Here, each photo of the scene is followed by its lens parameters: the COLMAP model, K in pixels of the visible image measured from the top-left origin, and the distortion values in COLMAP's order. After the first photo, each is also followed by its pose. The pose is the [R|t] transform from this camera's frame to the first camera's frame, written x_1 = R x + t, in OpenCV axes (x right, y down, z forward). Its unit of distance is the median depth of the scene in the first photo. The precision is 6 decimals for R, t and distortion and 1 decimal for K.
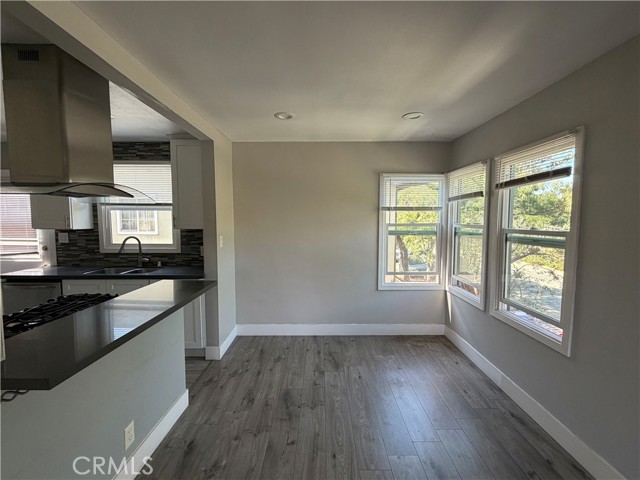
lens RADIAL K [[288.3, 0, 320.0], [0, 288.3, 240.0], [0, 0, 1]] dist [-0.001217, -0.000613]
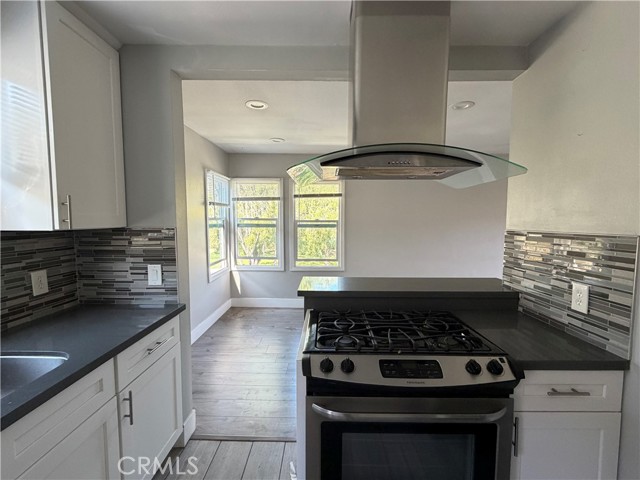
lens RADIAL K [[288.3, 0, 320.0], [0, 288.3, 240.0], [0, 0, 1]] dist [-0.001217, -0.000613]
pose [[0.008576, -0.079598, 0.996790, -0.816504], [0.063576, 0.994853, 0.078896, -0.034158], [-0.997940, 0.062696, 0.013593, 0.592578]]
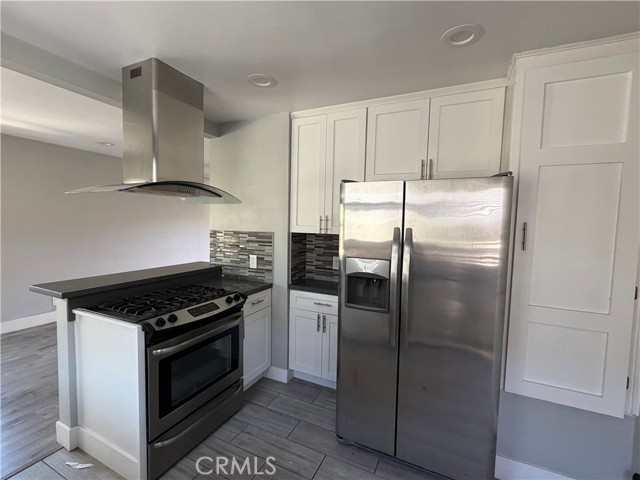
lens RADIAL K [[288.3, 0, 320.0], [0, 288.3, 240.0], [0, 0, 1]] dist [-0.001217, -0.000613]
pose [[-0.903626, -0.056566, 0.424572, -0.941006], [-0.002232, 0.991849, 0.127396, -0.067733], [-0.428318, 0.114171, -0.896387, 0.879062]]
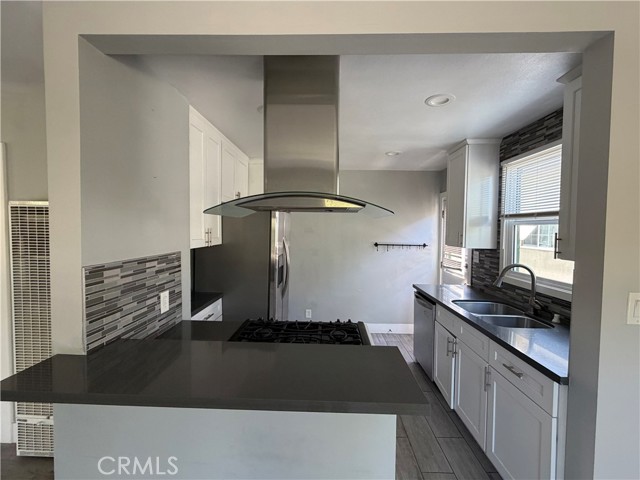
lens RADIAL K [[288.3, 0, 320.0], [0, 288.3, 240.0], [0, 0, 1]] dist [-0.001217, -0.000613]
pose [[-0.027904, 0.030730, -0.999138, 0.012491], [-0.076221, 0.996552, 0.032779, -0.052981], [0.996700, 0.077070, -0.025465, 0.543110]]
